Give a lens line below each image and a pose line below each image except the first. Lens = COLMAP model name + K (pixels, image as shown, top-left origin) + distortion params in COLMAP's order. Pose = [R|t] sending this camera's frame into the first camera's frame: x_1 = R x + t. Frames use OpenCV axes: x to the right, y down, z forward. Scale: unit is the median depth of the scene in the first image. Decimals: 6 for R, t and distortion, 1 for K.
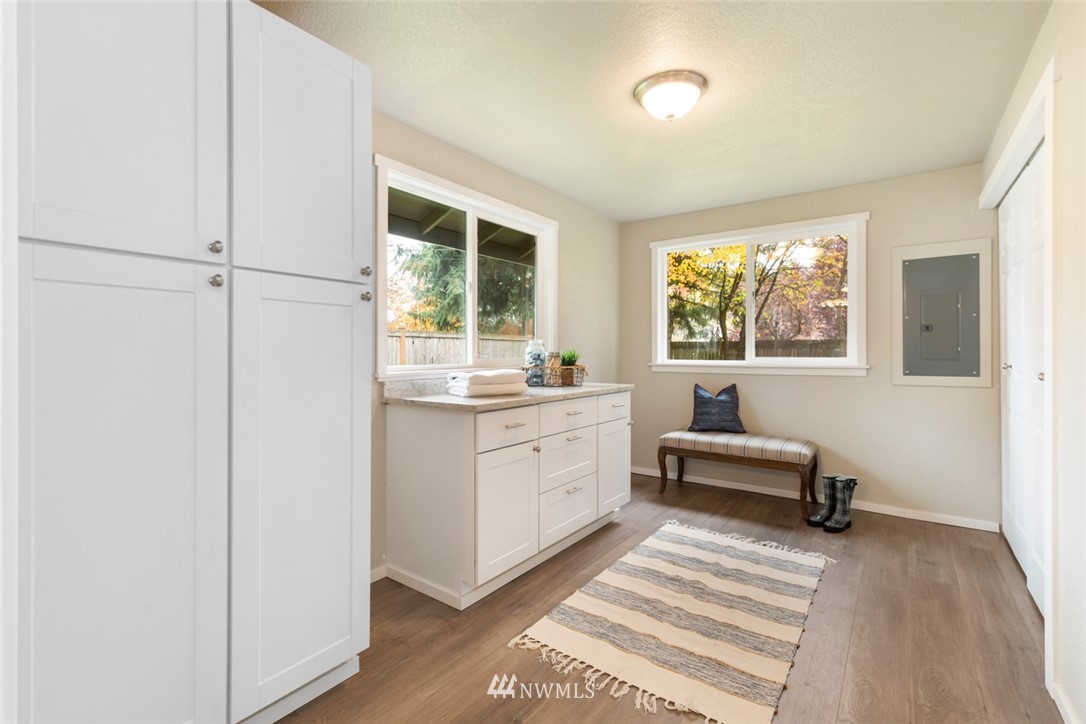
lens RADIAL K [[498.5, 0, 532.1], [0, 498.5, 353.4], [0, 0, 1]] dist [0.010696, -0.002089]
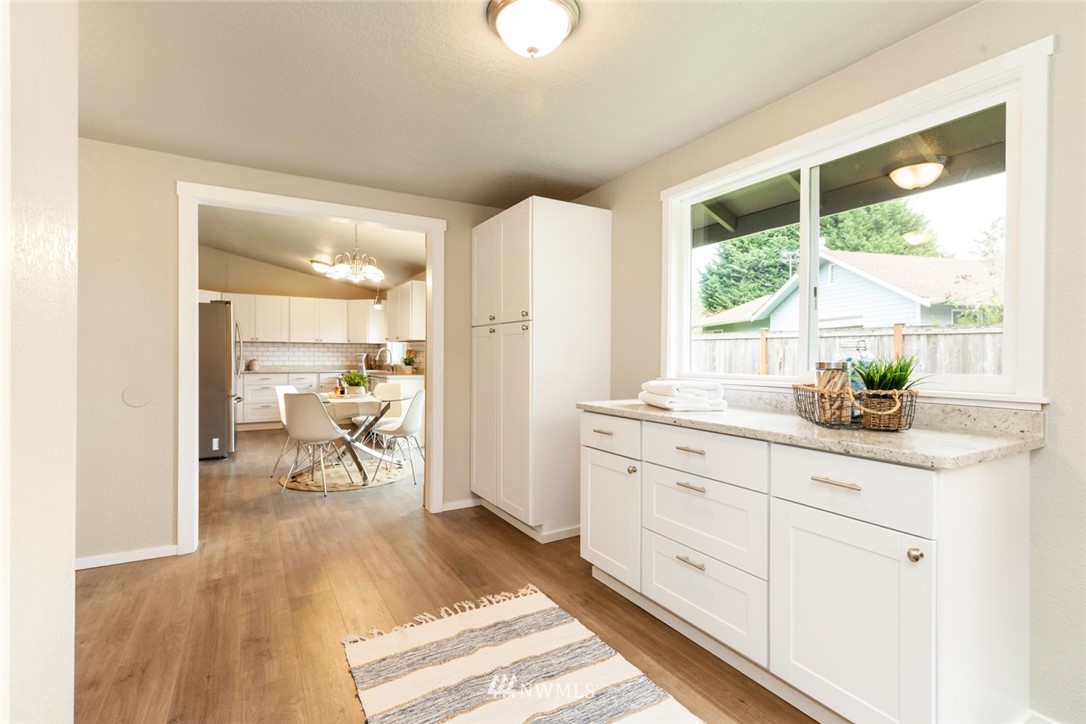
lens RADIAL K [[498.5, 0, 537.6], [0, 498.5, 356.8], [0, 0, 1]] dist [0.010696, -0.002089]
pose [[-0.401309, 0.000424, -0.915943, 0.673656], [-0.006390, 0.999974, 0.003263, -0.007138], [0.915921, 0.007163, -0.401296, 0.912184]]
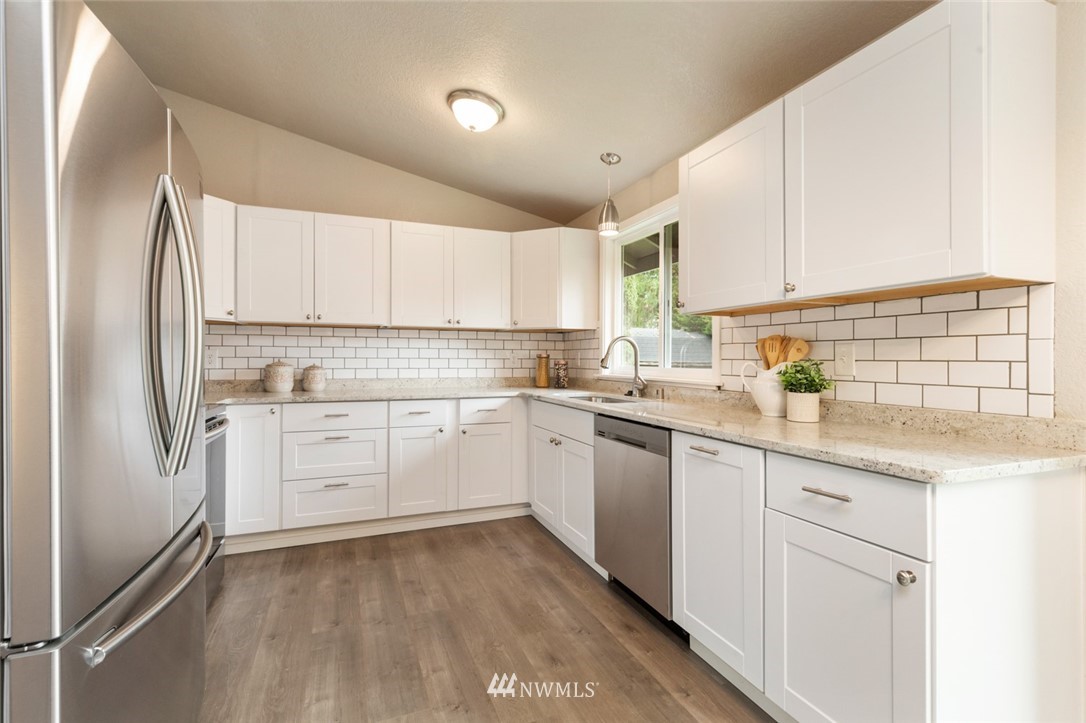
lens RADIAL K [[498.5, 0, 543.3], [0, 498.5, 355.9], [0, 0, 1]] dist [0.010696, -0.002089]
pose [[-0.528294, -0.003654, -0.849054, -0.393934], [-0.004374, 0.999989, -0.001582, 0.000788], [0.849050, 0.002878, -0.528304, -0.397852]]
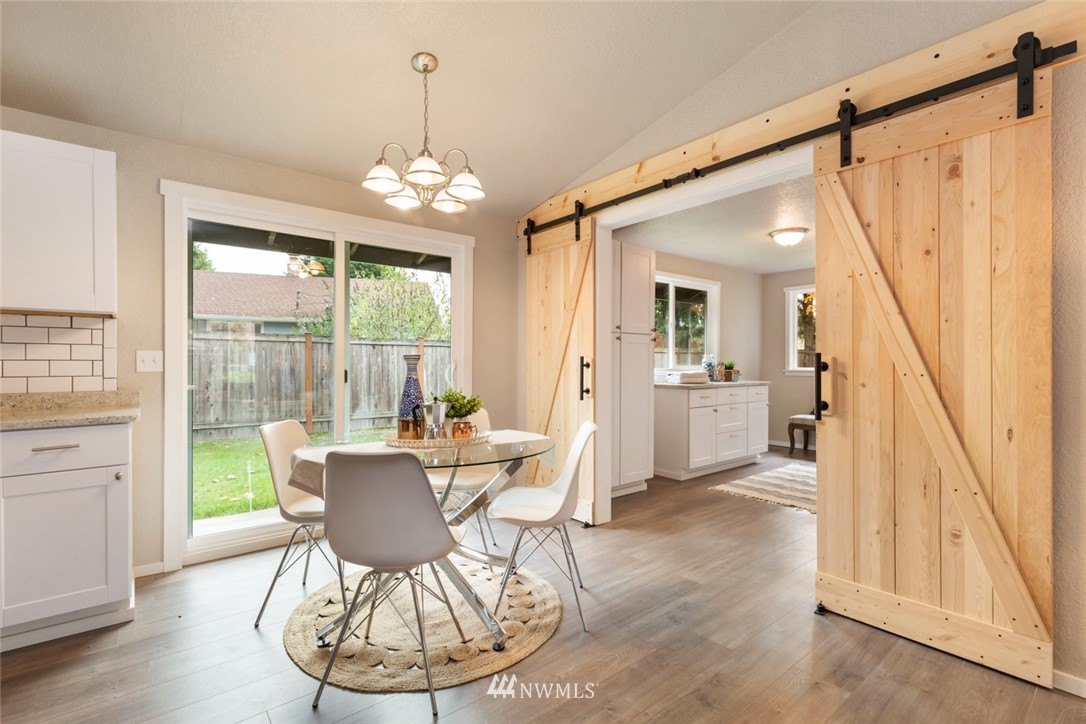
lens RADIAL K [[498.5, 0, 527.1], [0, 498.5, 365.7], [0, 0, 1]] dist [0.010696, -0.002089]
pose [[0.964971, 0.004099, -0.262325, -0.147917], [-0.003282, 0.999988, 0.003553, 0.006730], [0.262336, -0.002567, 0.964973, -0.853028]]
